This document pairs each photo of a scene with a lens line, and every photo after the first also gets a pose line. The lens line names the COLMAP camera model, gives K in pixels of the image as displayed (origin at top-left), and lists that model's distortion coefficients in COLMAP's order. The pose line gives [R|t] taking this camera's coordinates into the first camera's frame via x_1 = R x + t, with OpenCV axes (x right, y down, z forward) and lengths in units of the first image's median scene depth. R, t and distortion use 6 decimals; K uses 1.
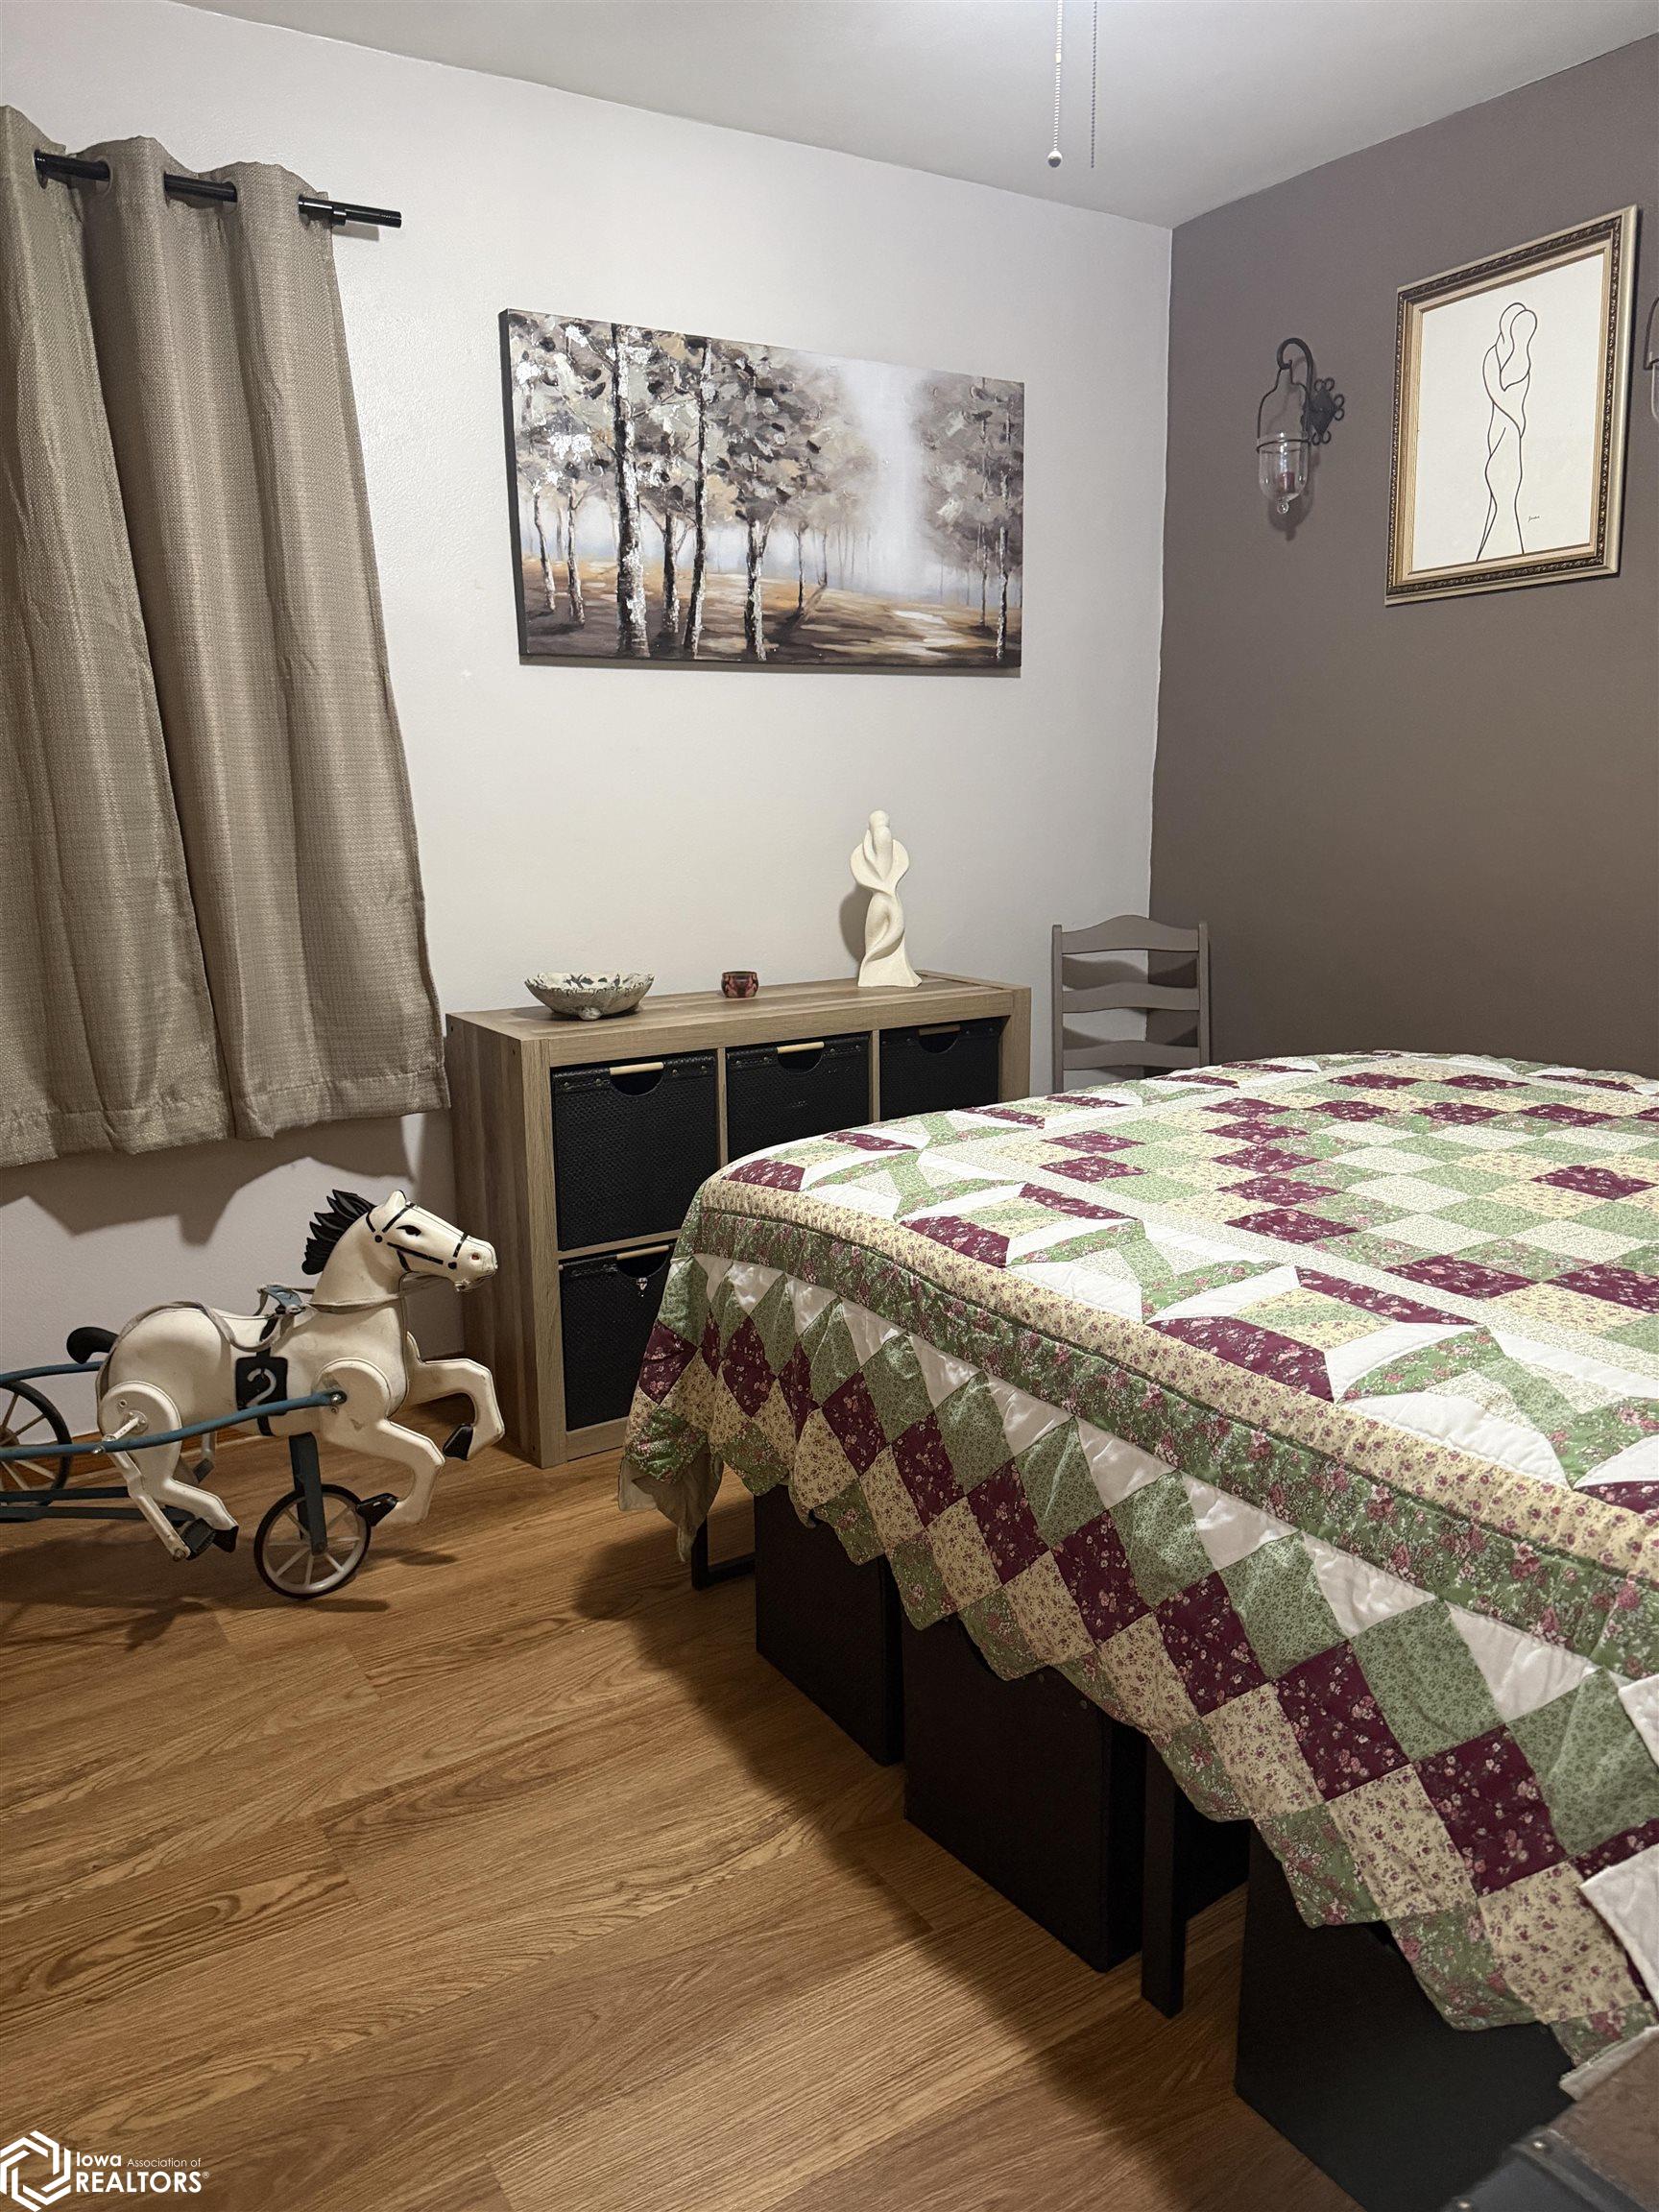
lens RADIAL K [[1599.2, 0, 829.5], [0, 1599.2, 1106.0], [0, 0, 1]] dist [0.022168, -0.005461]
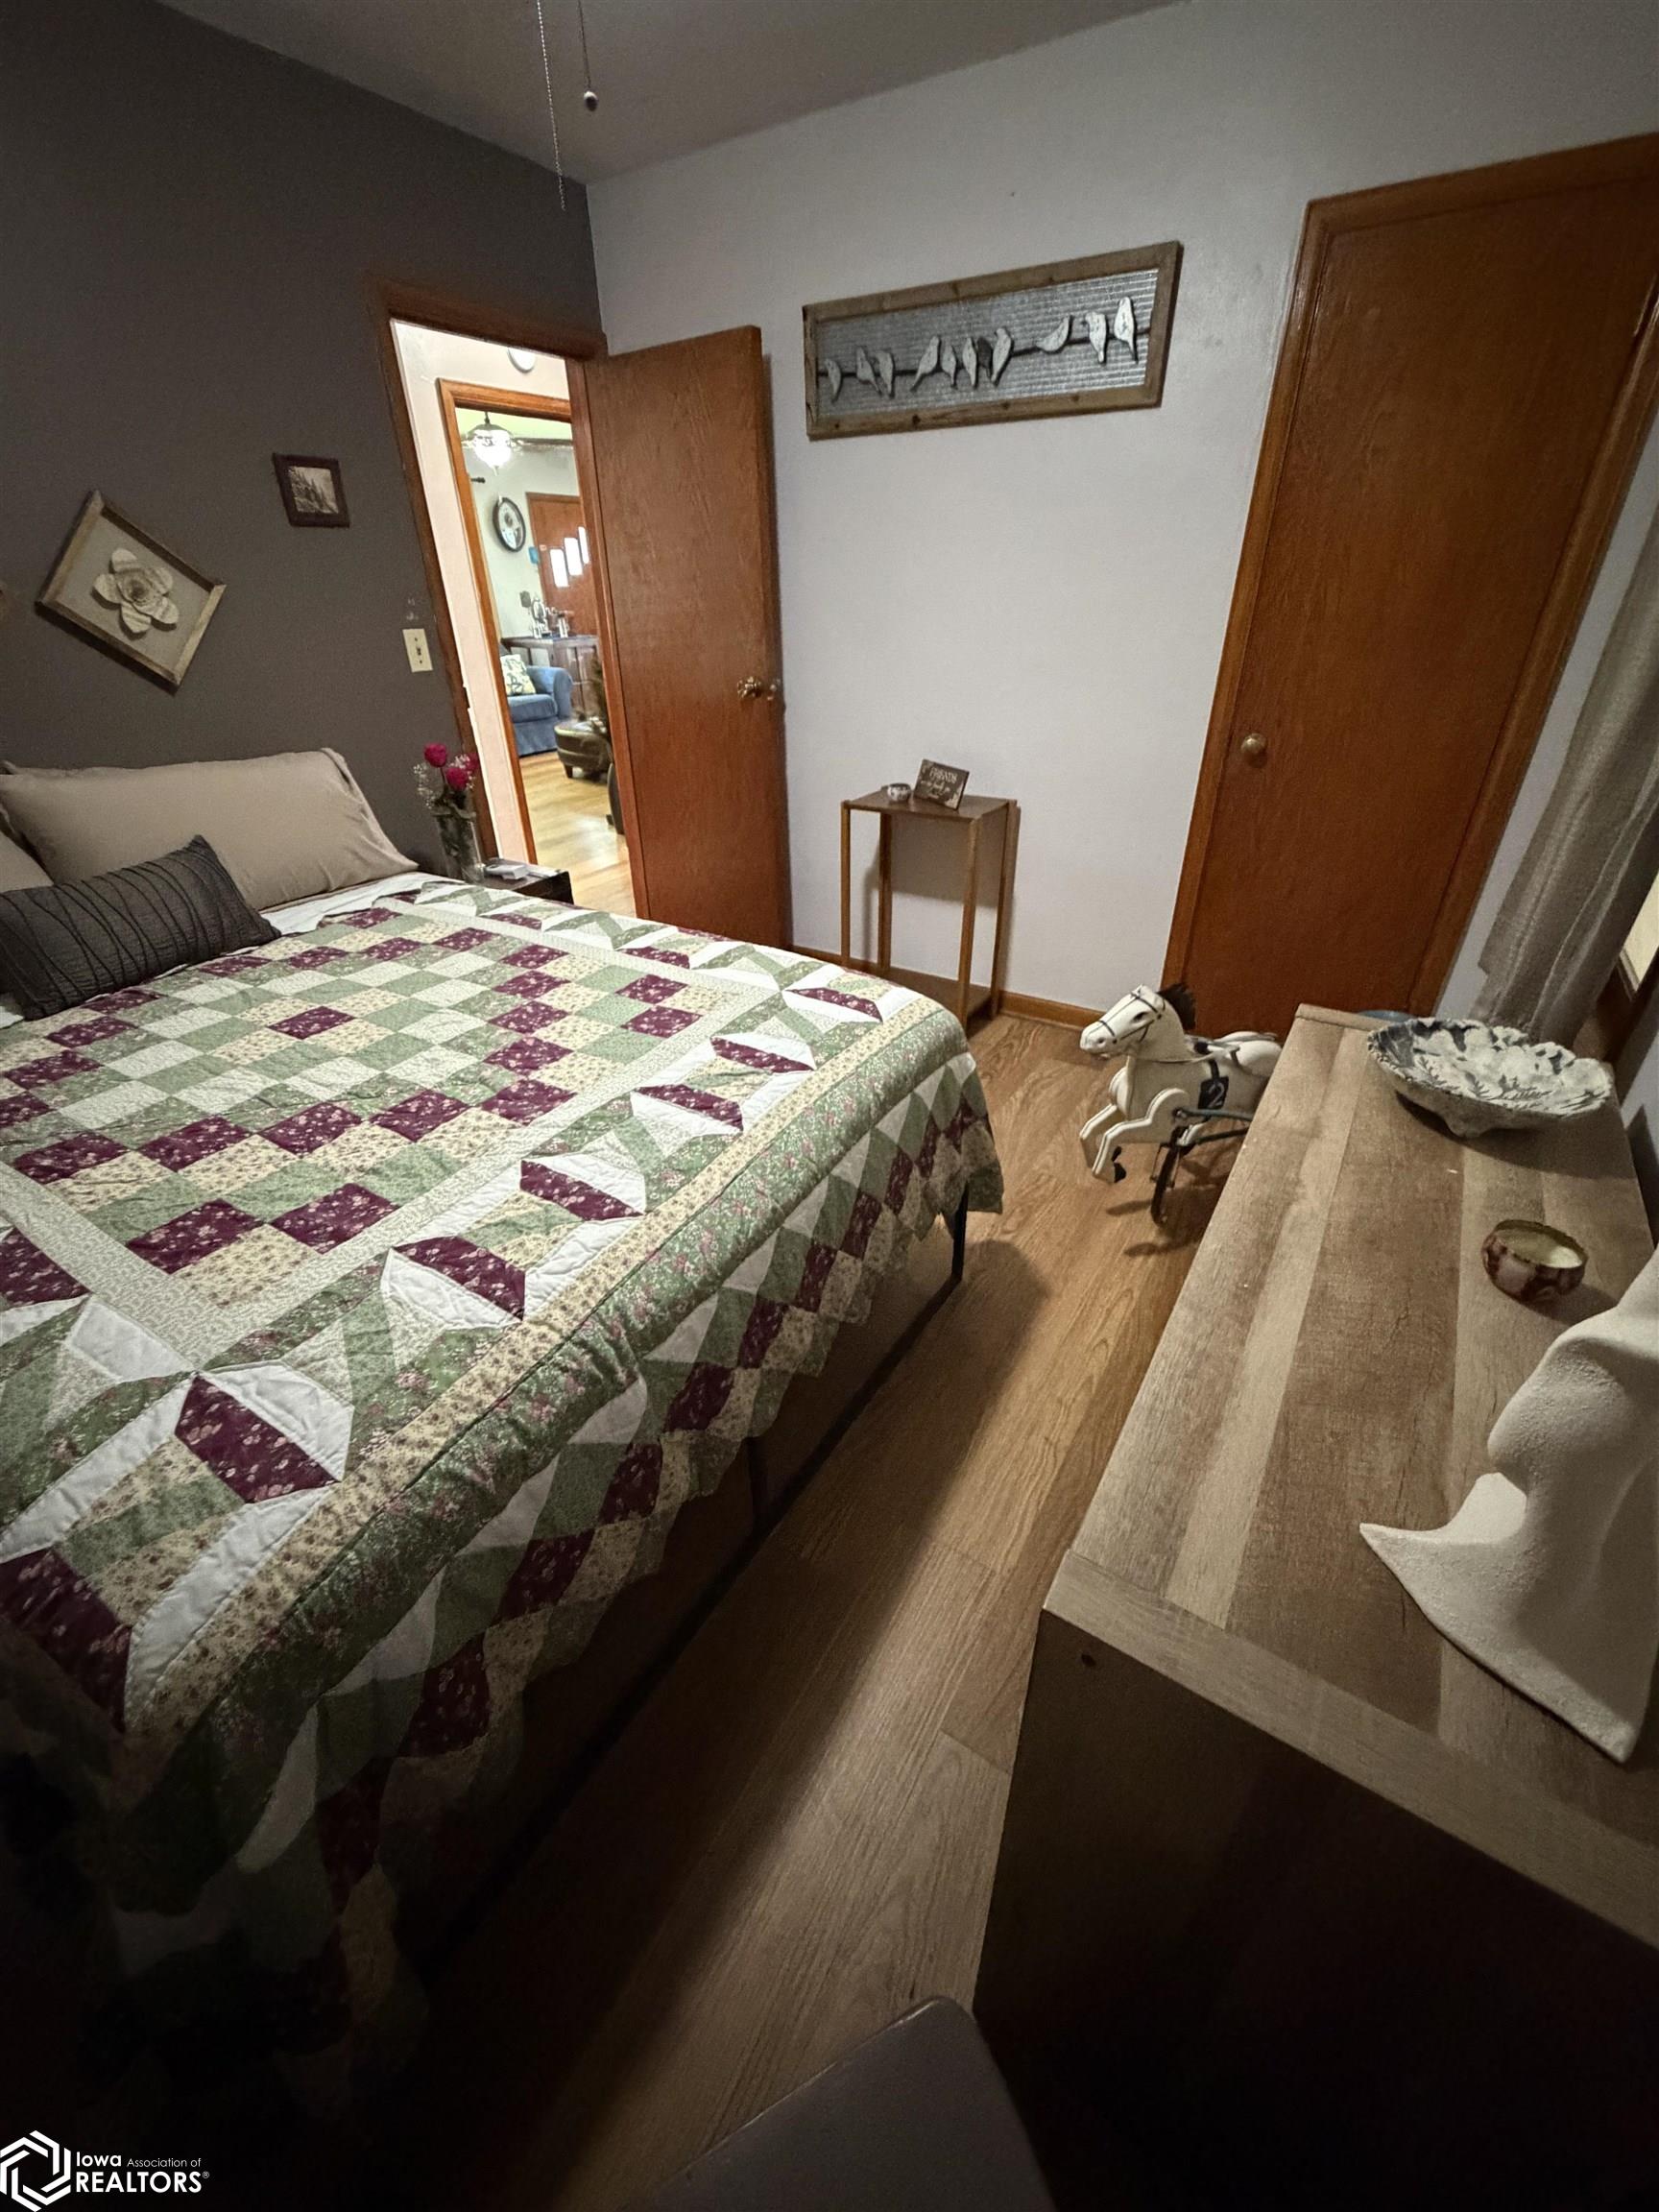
lens RADIAL K [[887.7, 0, 829.5], [0, 887.7, 1106.0], [0, 0, 1]] dist [0.000195, 0.000020]
pose [[-0.904550, 0.244502, -0.349296, 0.377701], [-0.052658, 0.748902, 0.660585, -0.491817], [0.423103, 0.615925, -0.664545, 1.926421]]
